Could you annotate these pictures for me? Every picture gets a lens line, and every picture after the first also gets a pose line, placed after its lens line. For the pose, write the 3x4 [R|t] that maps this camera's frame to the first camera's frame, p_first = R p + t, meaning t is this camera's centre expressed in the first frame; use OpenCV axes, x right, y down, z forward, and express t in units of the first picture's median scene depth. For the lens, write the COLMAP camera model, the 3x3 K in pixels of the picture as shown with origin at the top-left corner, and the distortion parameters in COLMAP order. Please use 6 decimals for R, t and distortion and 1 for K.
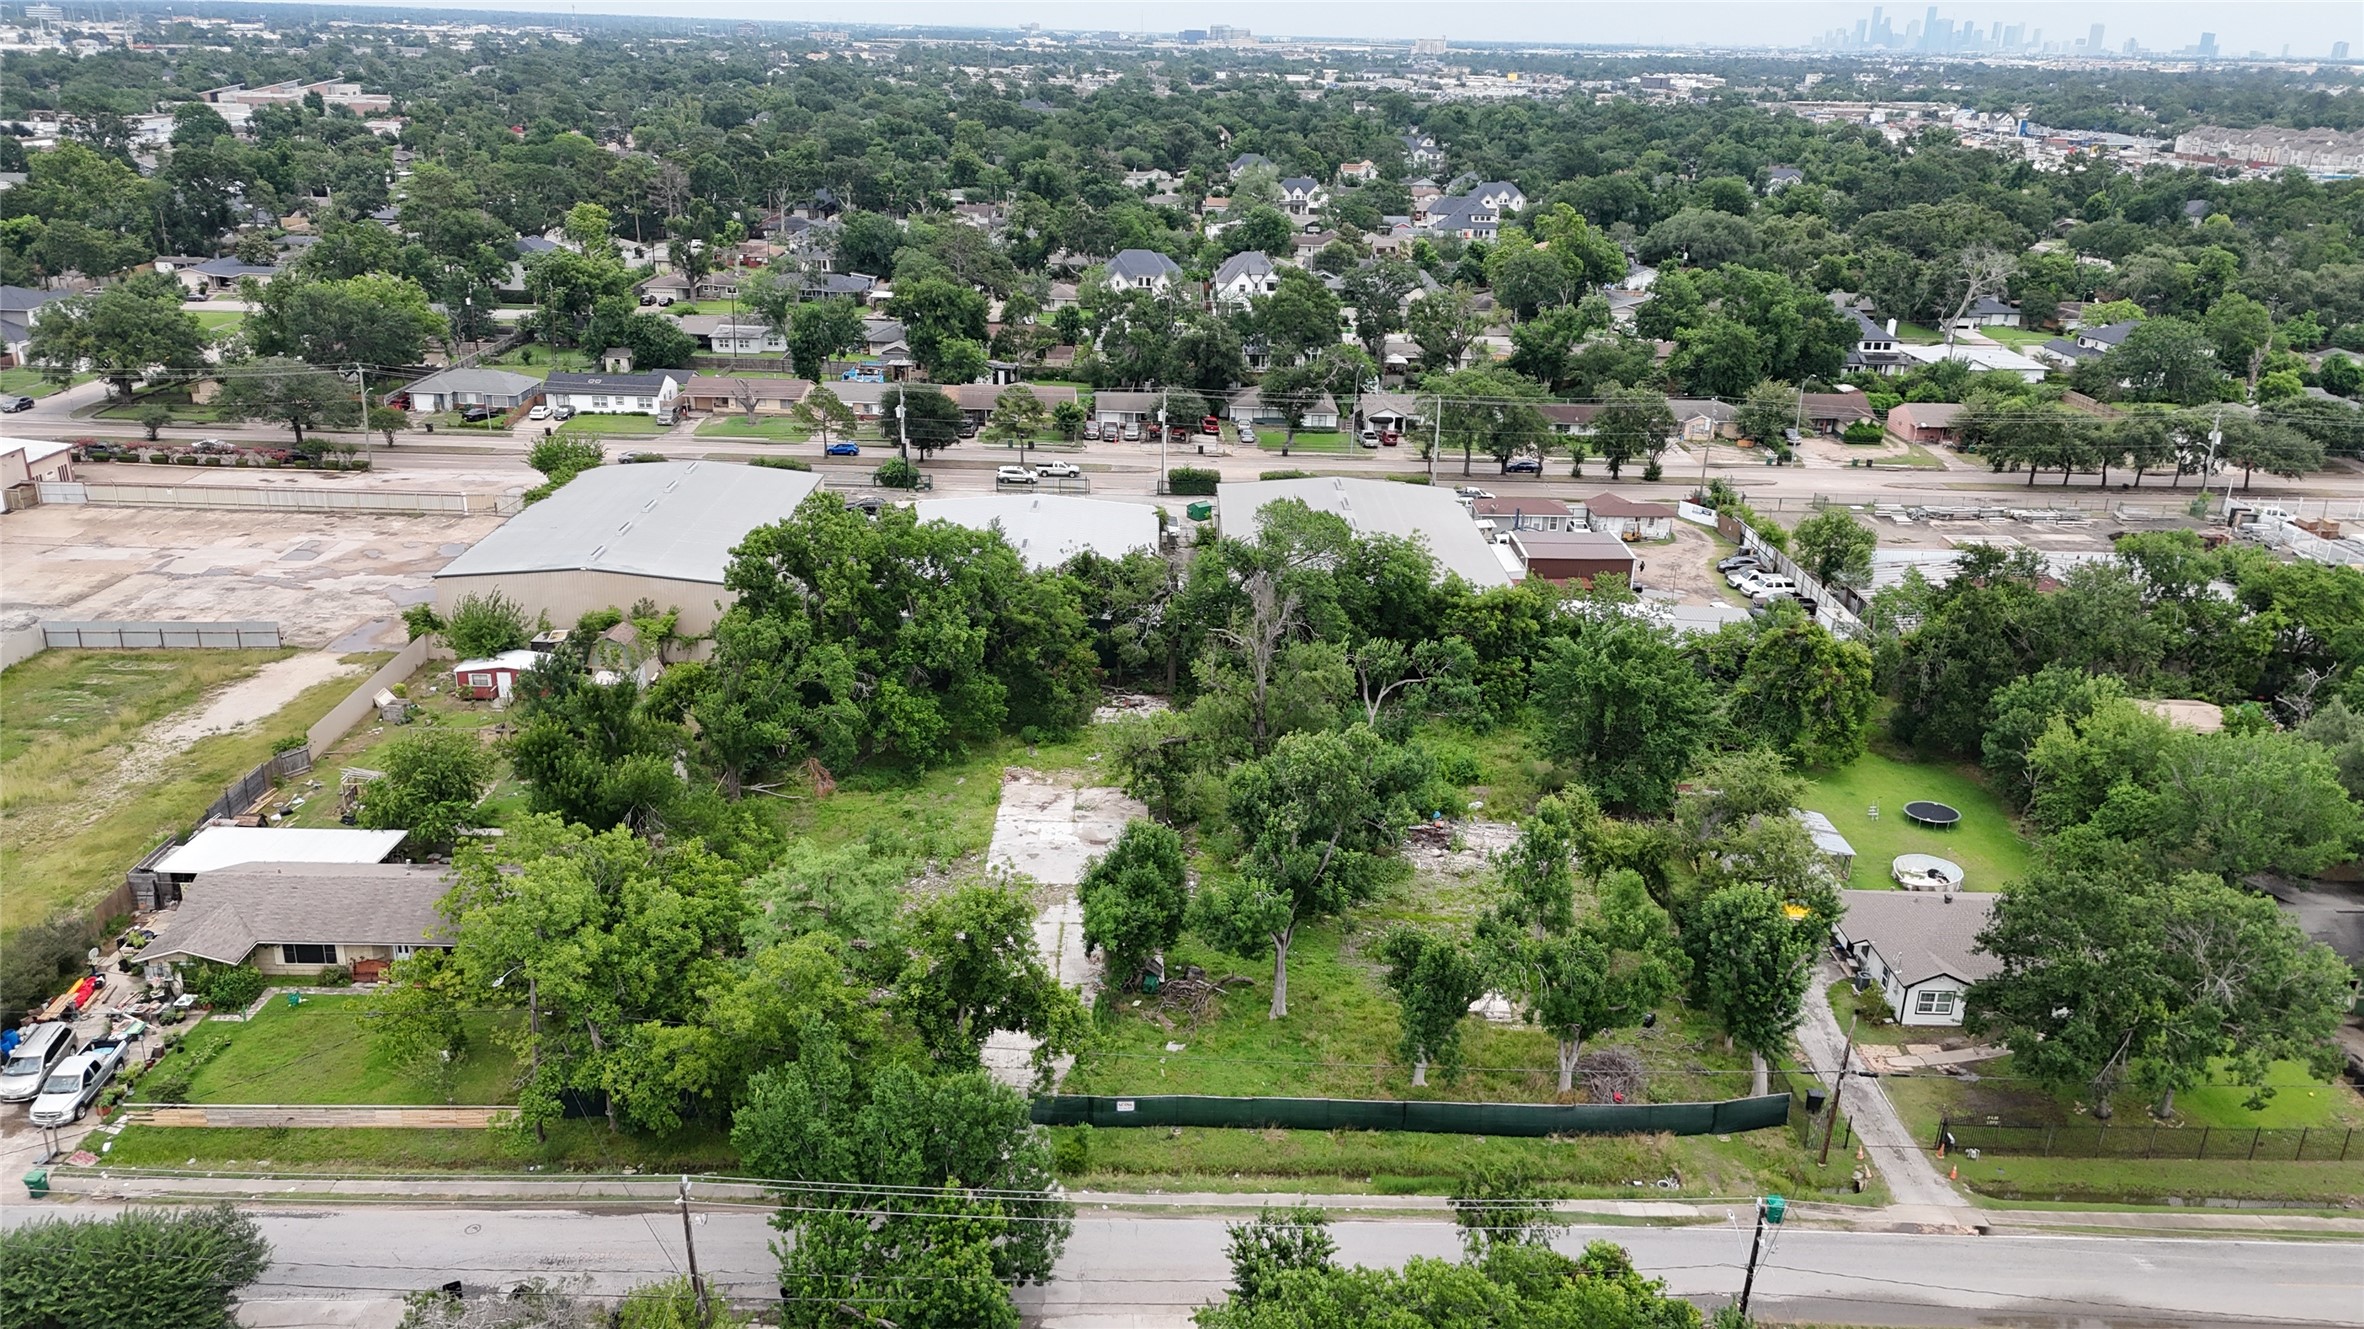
lens RADIAL K [[1732.1, 0, 1186.5], [0, 1732.1, 670.2], [0, 0, 1]] dist [0.070510, -0.065734]
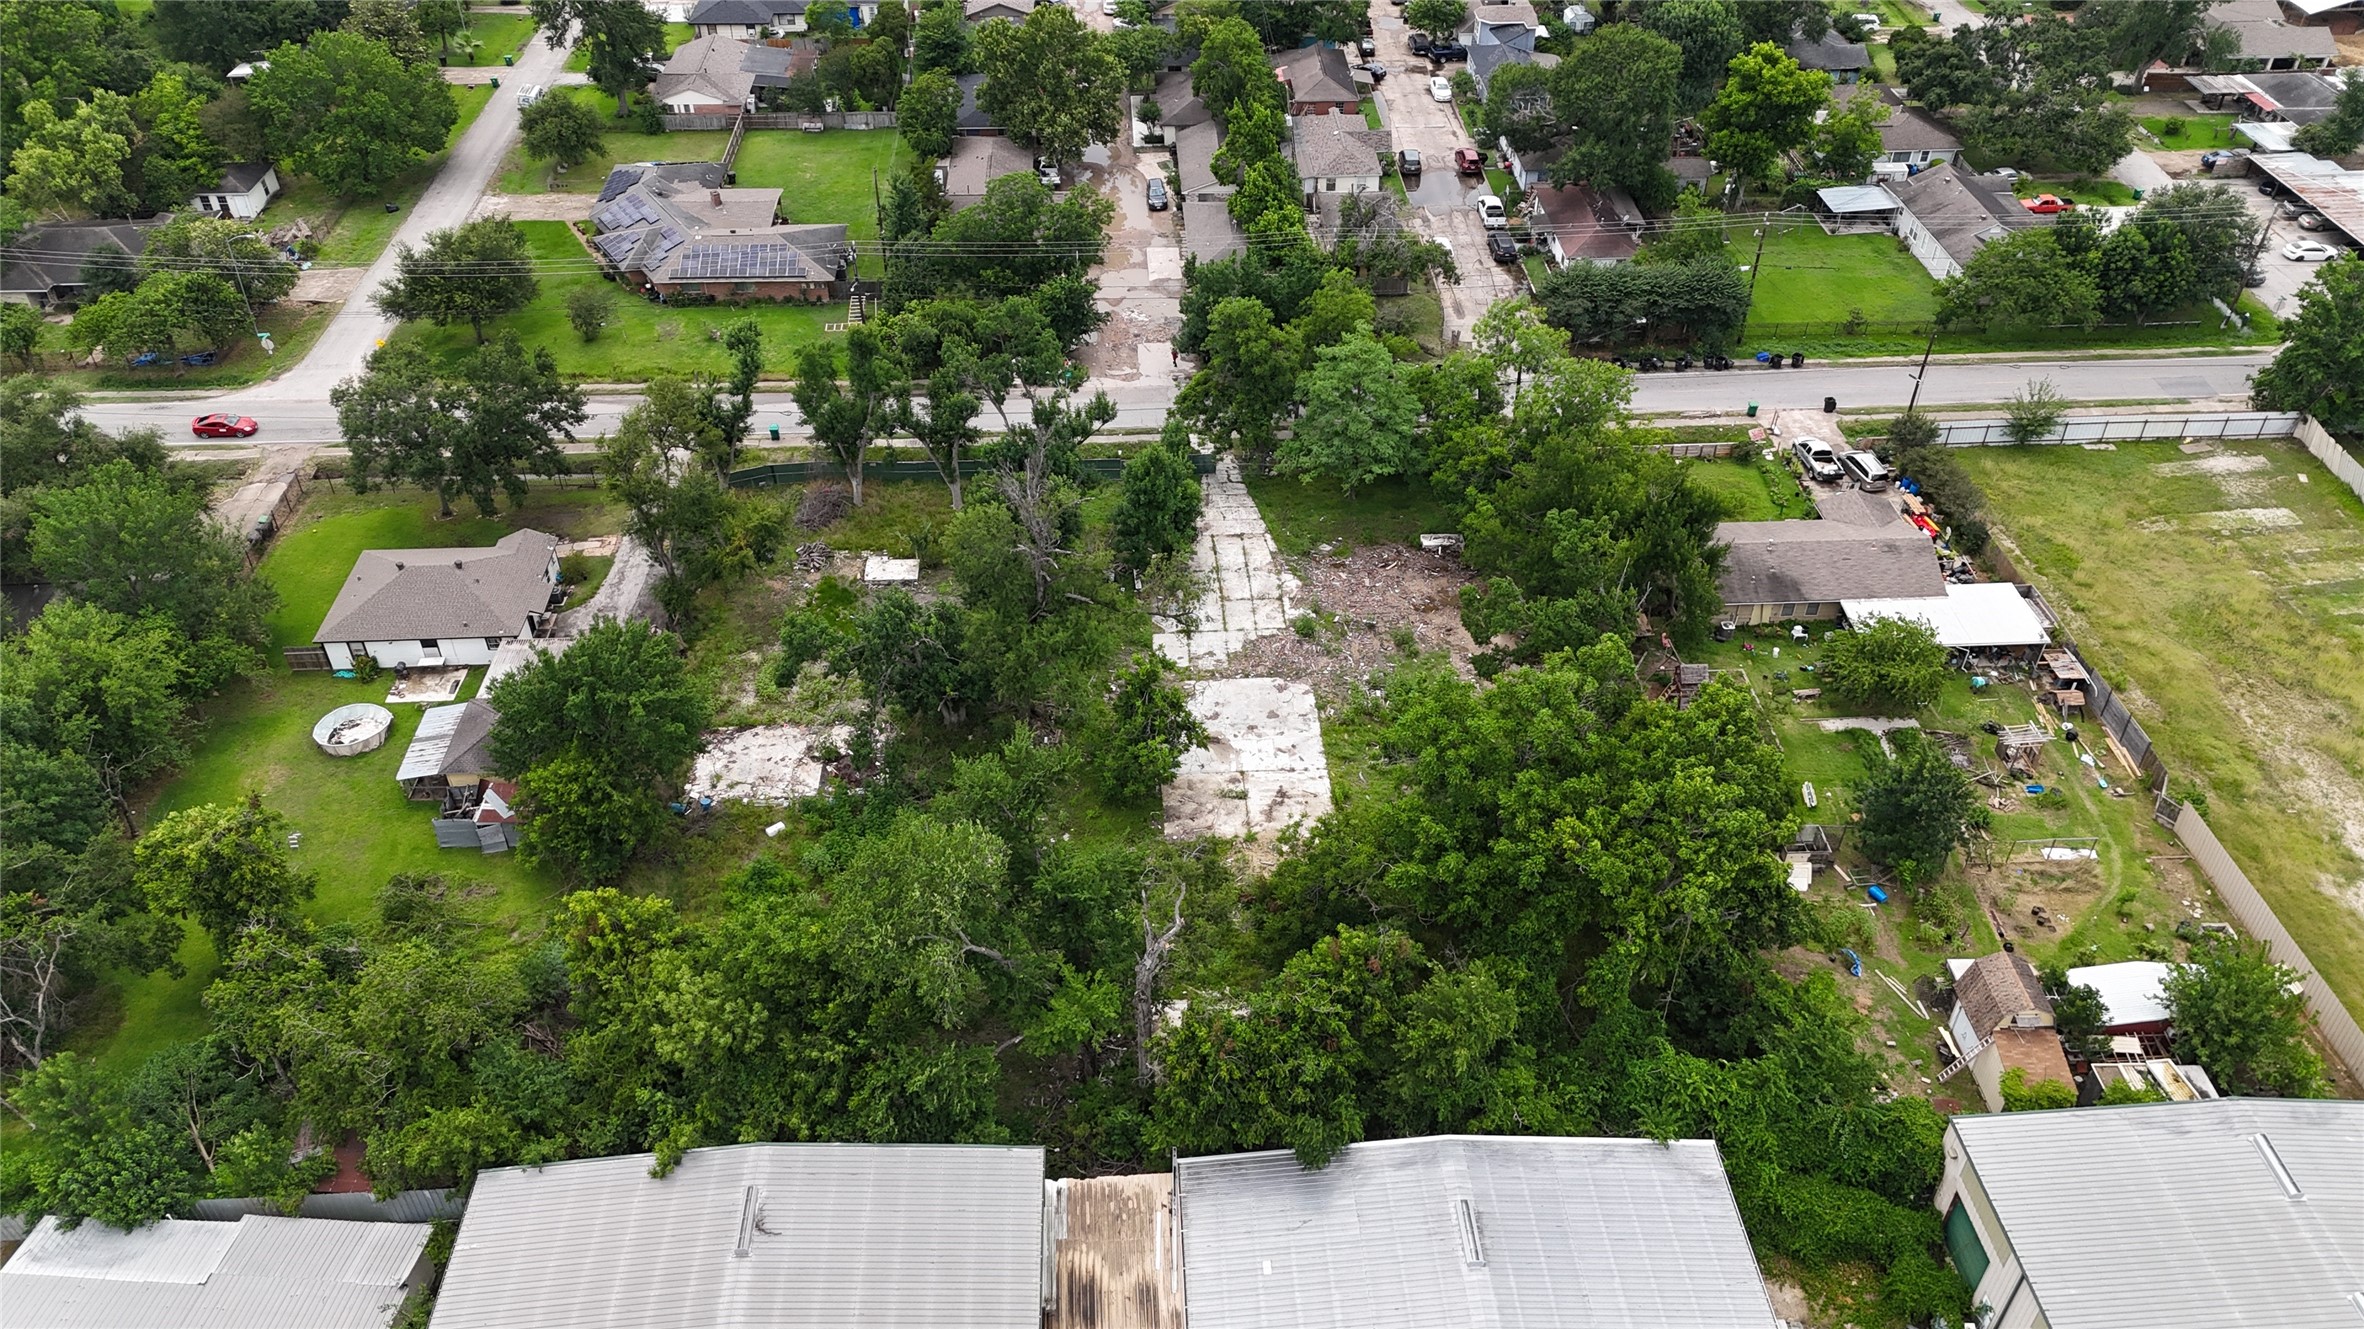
lens RADIAL K [[1732.1, 0, 1183.5], [0, 1732.1, 673.5], [0, 0, 1]] dist [0.070510, -0.065734]
pose [[-0.998941, 0.002350, -0.045949, 0.004424], [-0.038105, 0.517430, 0.854876, -0.429147], [0.025785, 0.855722, -0.516793, 0.855001]]
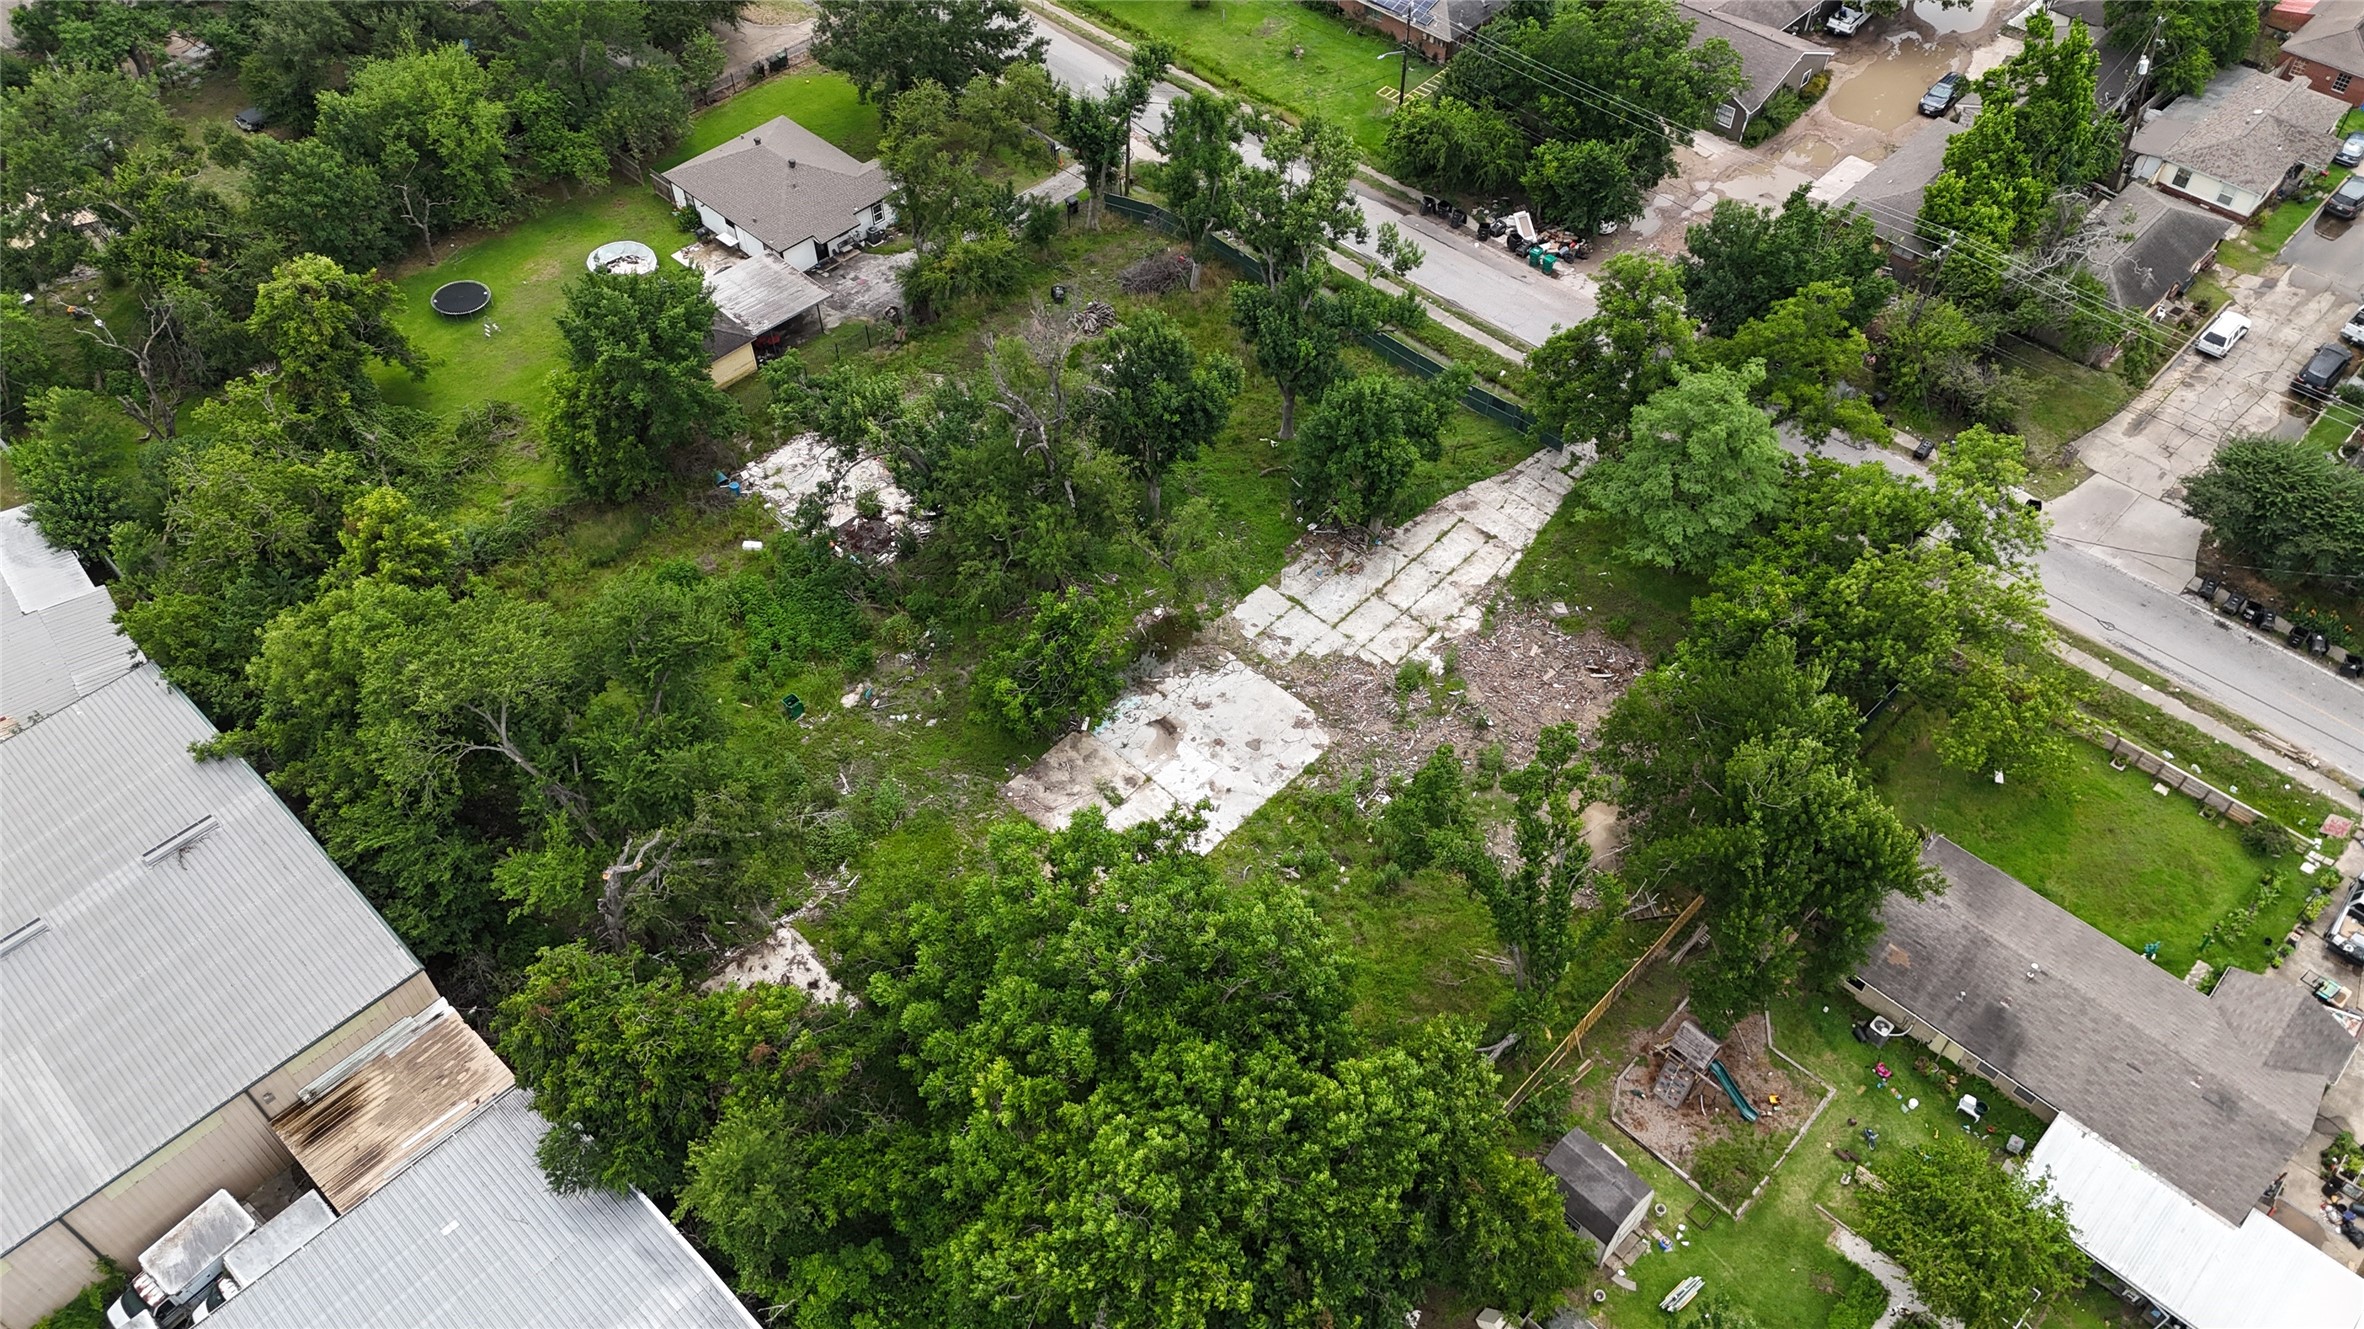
lens RADIAL K [[1732.1, 0, 1185.0], [0, 1732.1, 673.3], [0, 0, 1]] dist [0.070510, -0.065734]
pose [[-0.712140, -0.542962, 0.445027, -0.230101], [0.226539, 0.422268, 0.877707, -0.349859], [-0.664483, 0.725866, -0.177712, 0.653937]]
